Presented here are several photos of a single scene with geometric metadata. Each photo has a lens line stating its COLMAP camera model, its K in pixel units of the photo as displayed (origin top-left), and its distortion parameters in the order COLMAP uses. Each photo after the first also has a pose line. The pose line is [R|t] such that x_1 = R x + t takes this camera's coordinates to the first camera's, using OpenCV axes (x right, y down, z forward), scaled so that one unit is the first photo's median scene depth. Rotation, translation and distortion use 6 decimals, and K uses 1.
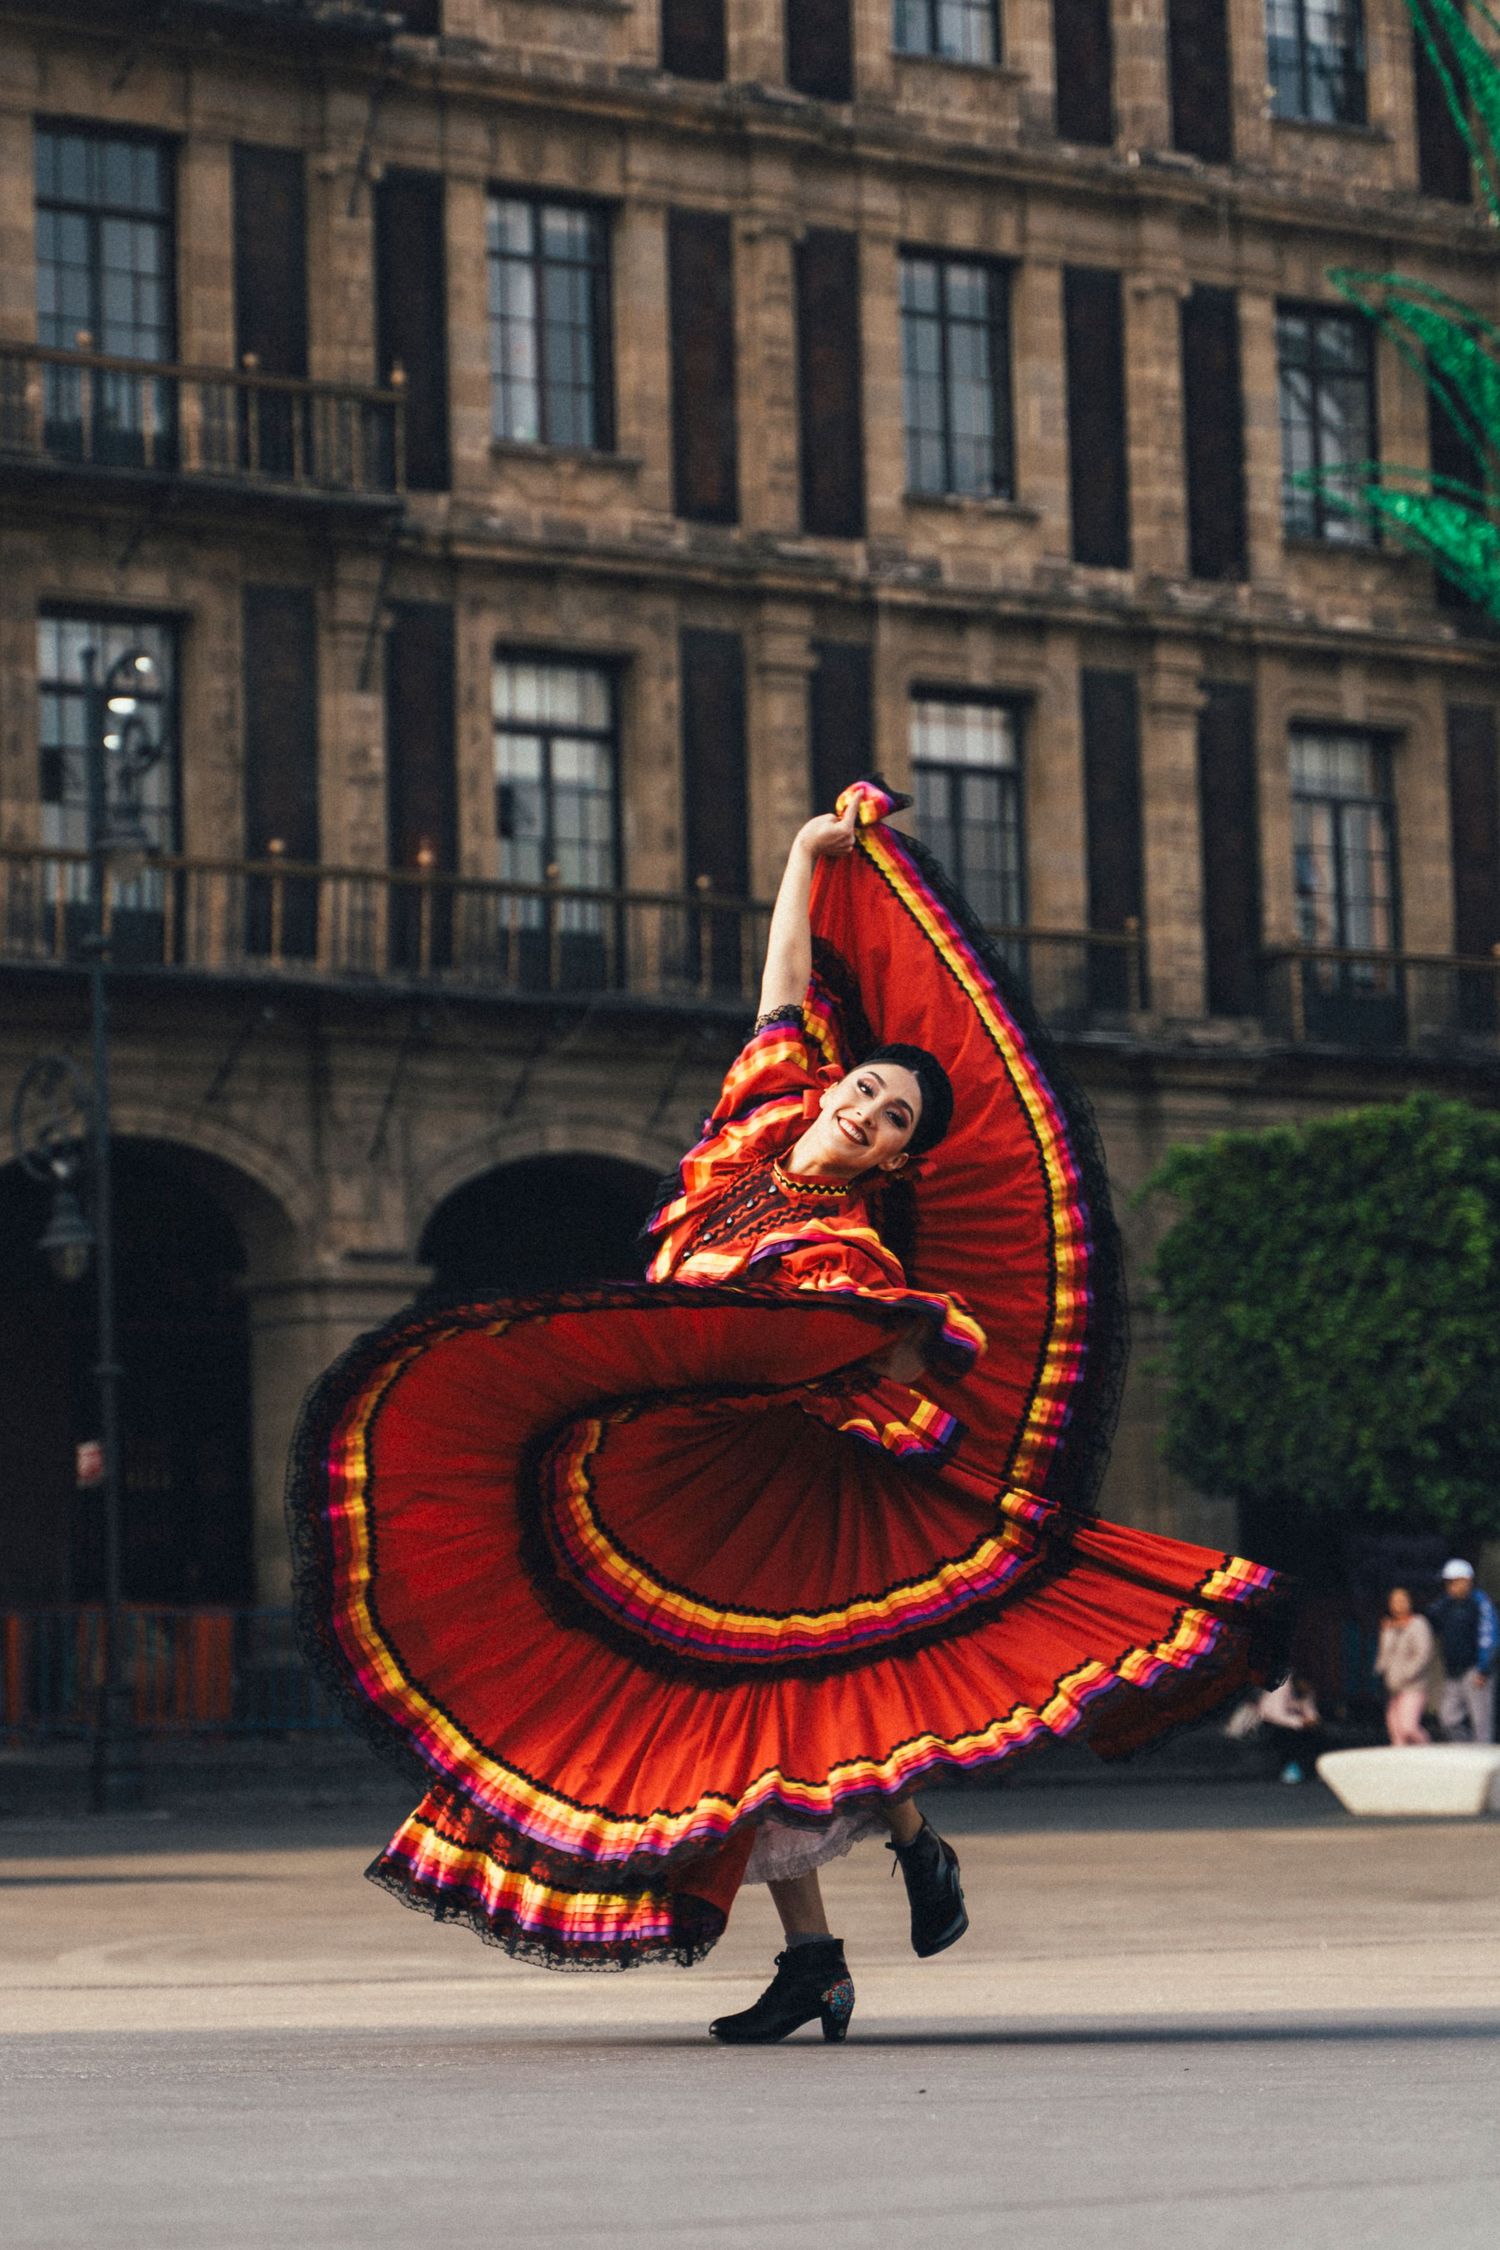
lens RADIAL K [[4861.4, 0, 753.3], [0, 4861.4, 1129.5], [0, 0, 1]] dist [-0.008997, -0.019089]
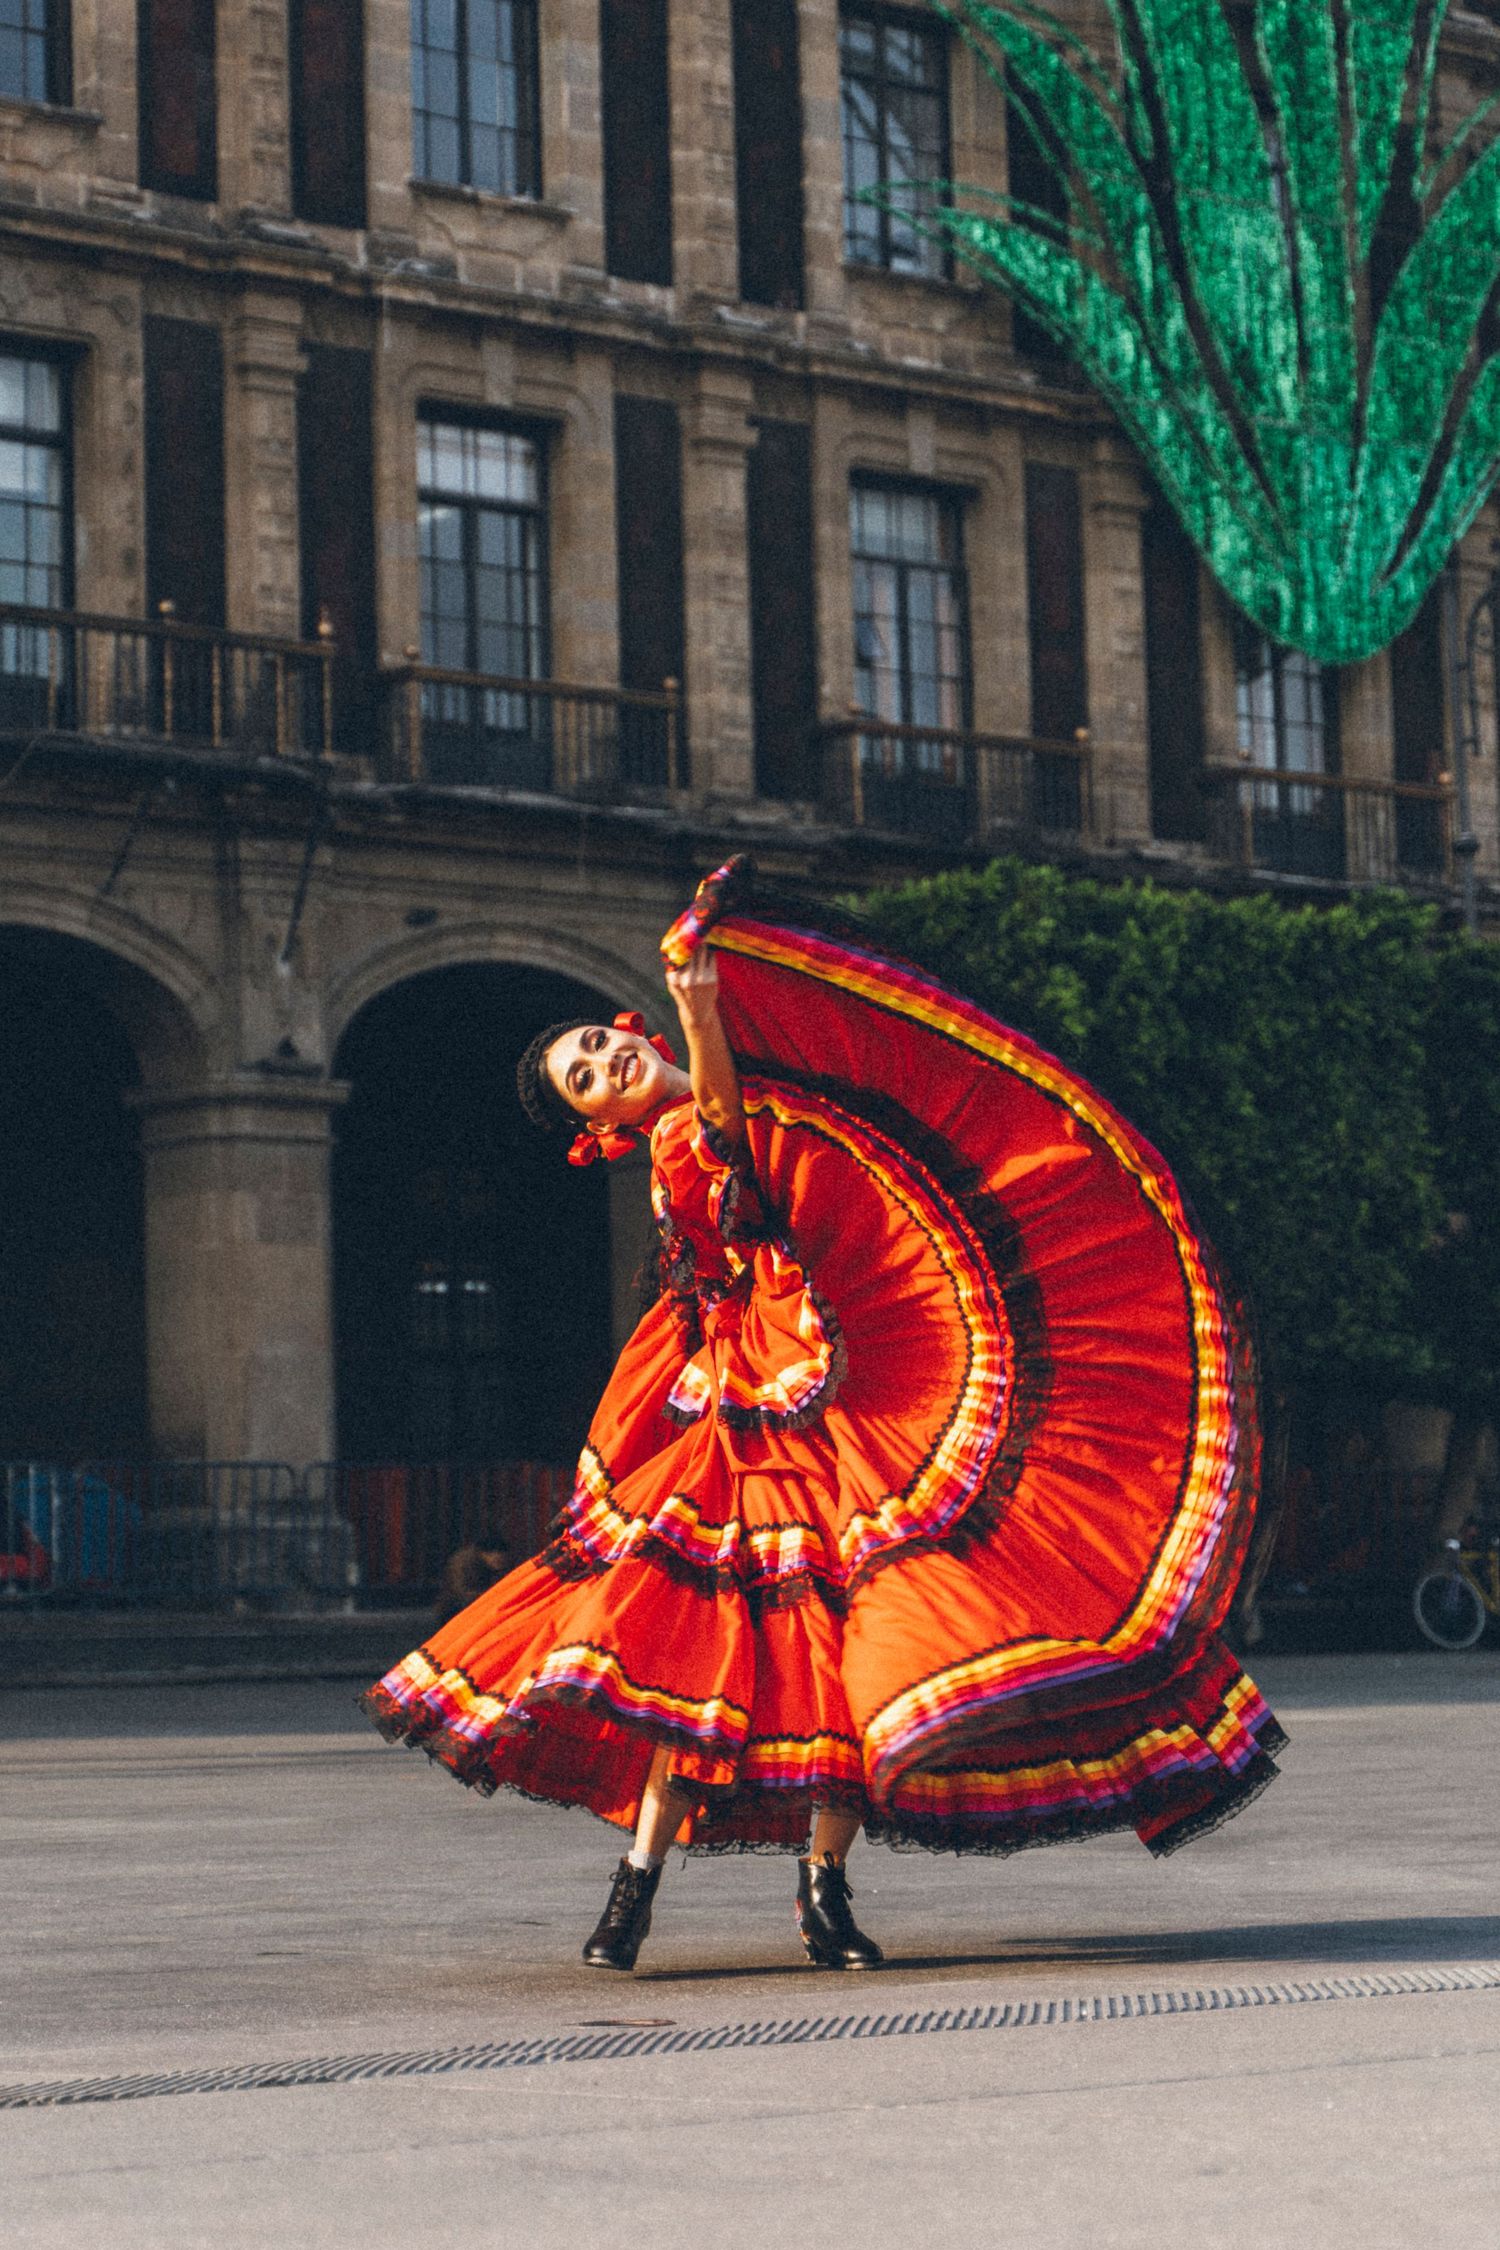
lens RADIAL K [[4861.4, 0, 753.3], [0, 4861.4, 1129.5], [0, 0, 1]] dist [-0.008997, -0.019089]
pose [[0.995534, 0.007253, 0.094123, 0.010687], [-0.009372, 0.999712, 0.022089, 0.017724], [-0.093936, -0.022872, 0.995316, 0.123498]]
